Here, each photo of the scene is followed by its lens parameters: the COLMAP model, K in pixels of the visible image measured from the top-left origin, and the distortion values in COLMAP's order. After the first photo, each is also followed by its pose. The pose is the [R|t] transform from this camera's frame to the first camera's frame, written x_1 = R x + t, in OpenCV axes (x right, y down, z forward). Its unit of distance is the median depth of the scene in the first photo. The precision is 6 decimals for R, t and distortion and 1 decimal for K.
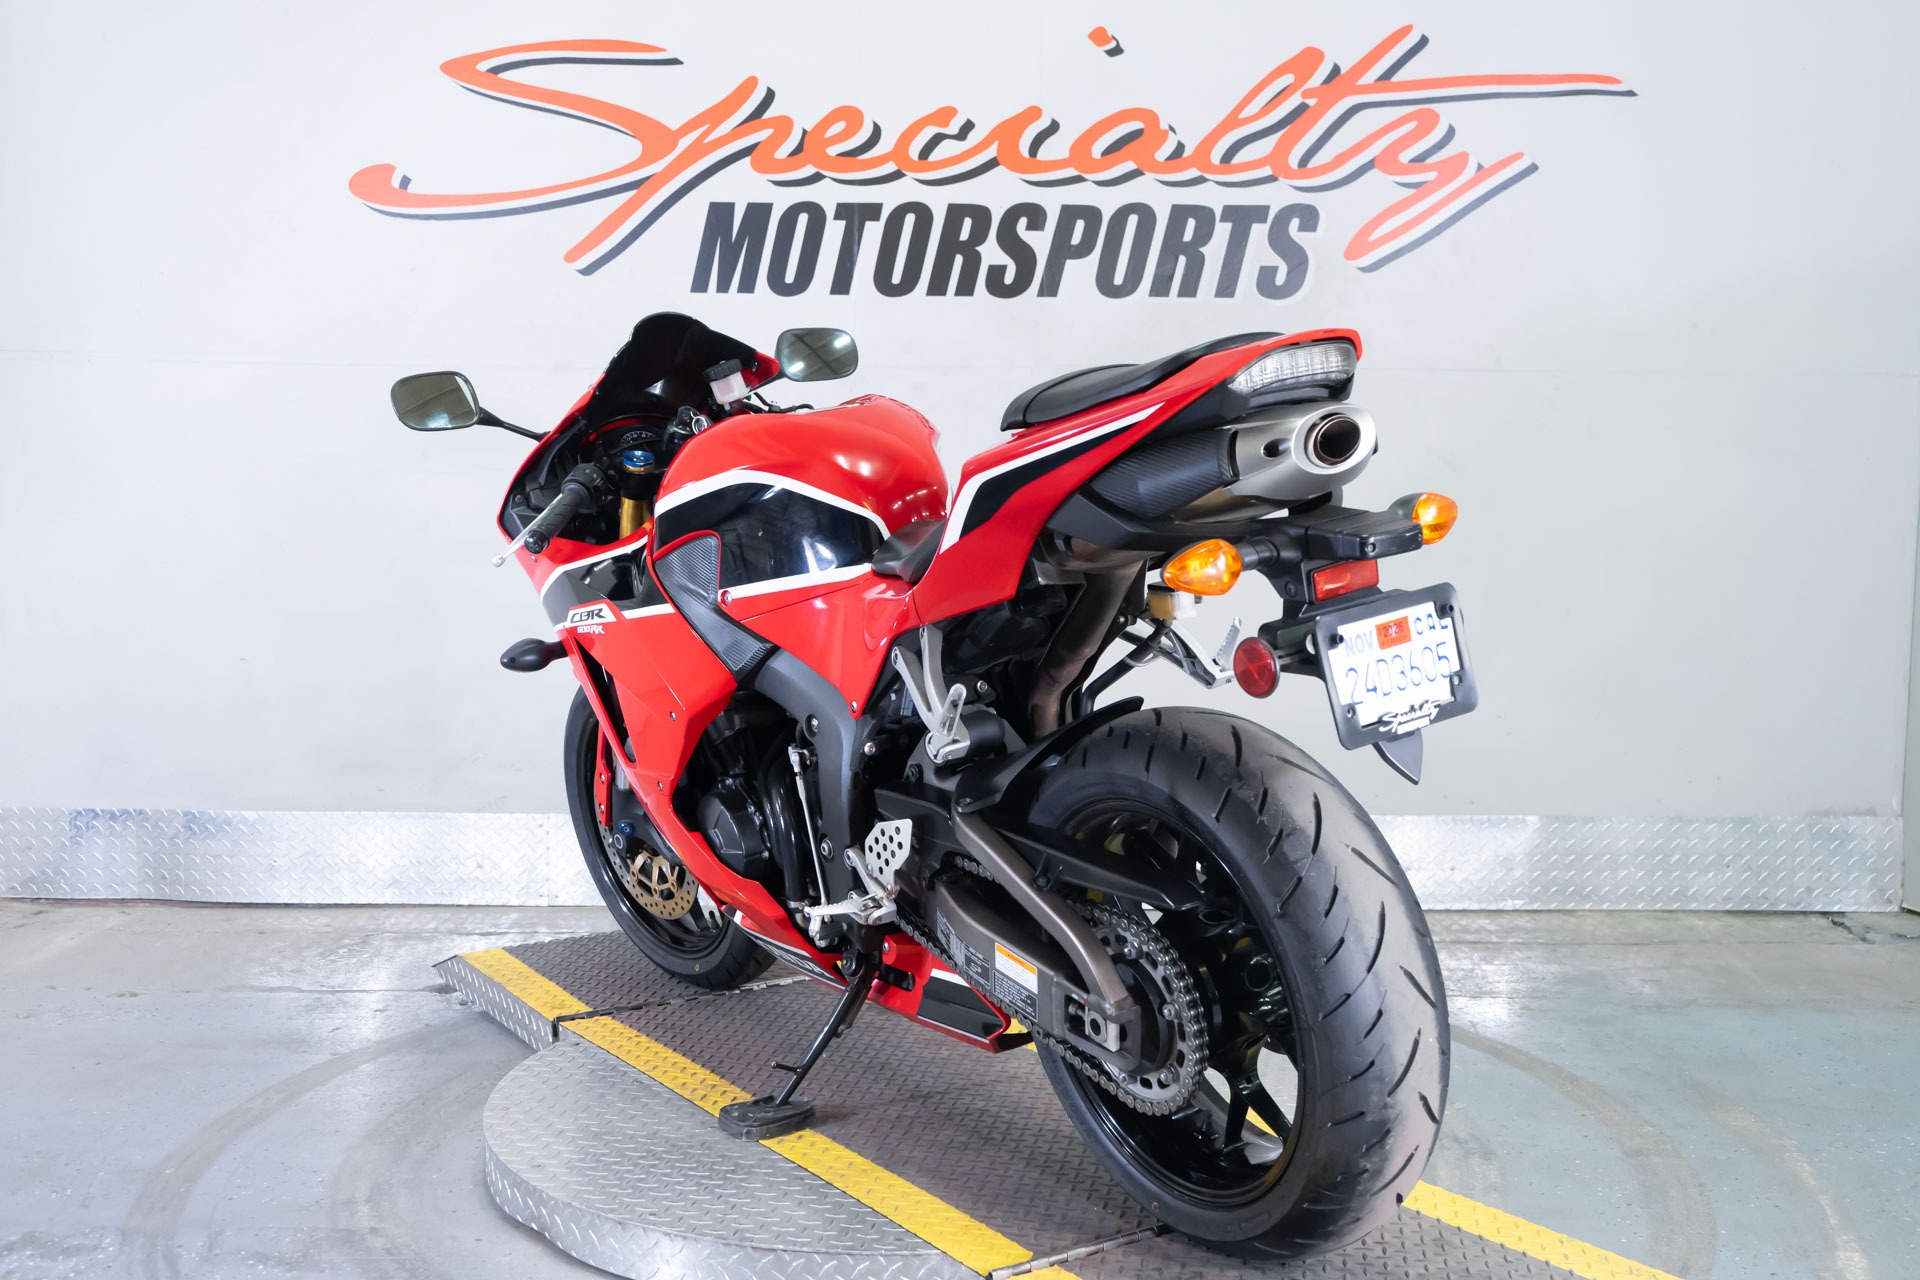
lens RADIAL K [[2048.8, 0, 985.4], [0, 2048.8, 622.4], [0, 0, 1]] dist [-0.005506, 0.000000]
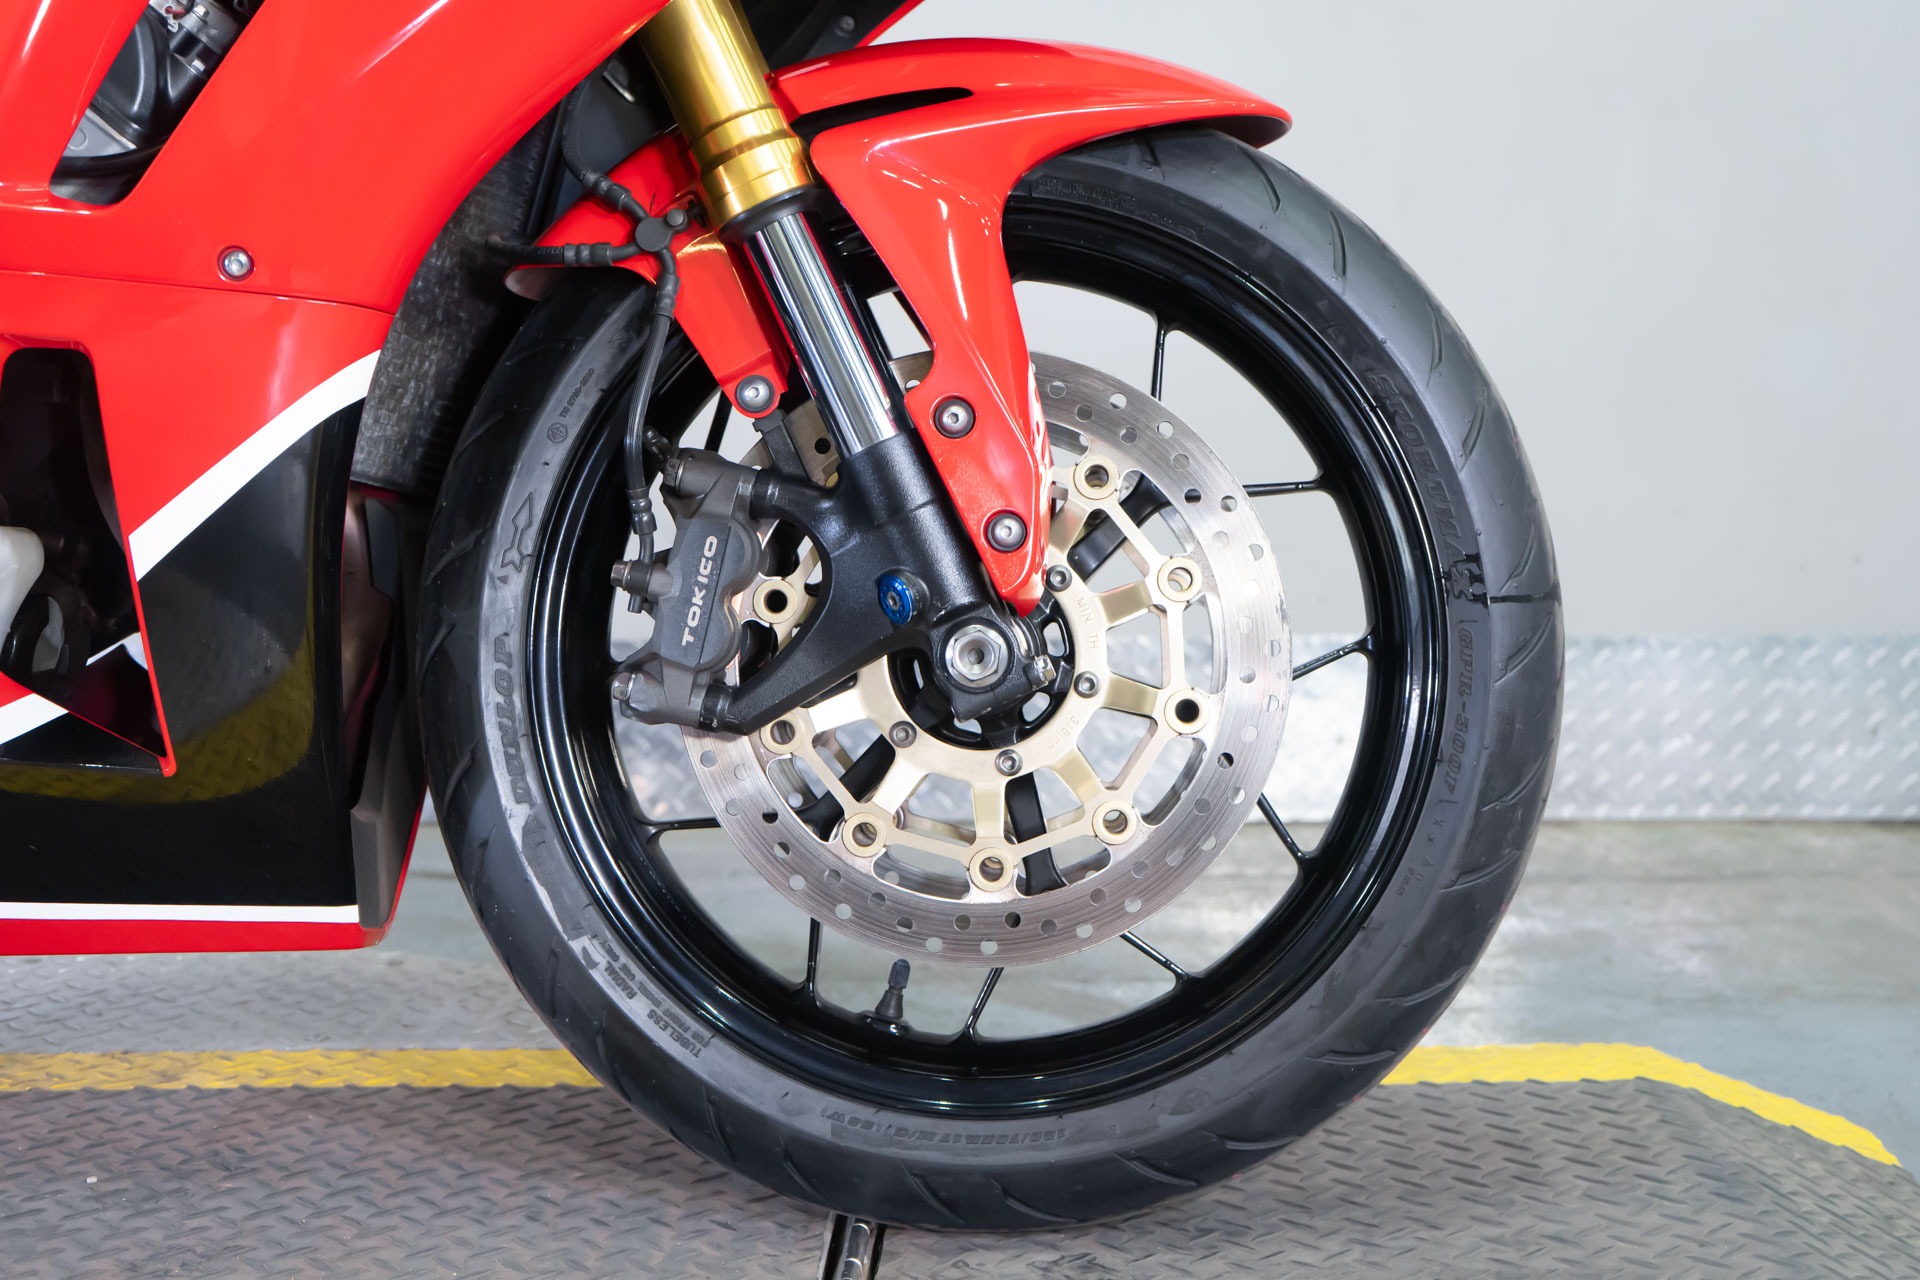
lens RADIAL K [[2554.1, 0, 971.3], [0, 2554.1, 642.6], [0, 0, 1]] dist [-0.015431, 0.000000]
pose [[0.999973, -0.005445, -0.005012, 0.147646], [0.005602, 0.999481, 0.031725, 0.079002], [0.004837, -0.031752, 0.999484, 0.382727]]
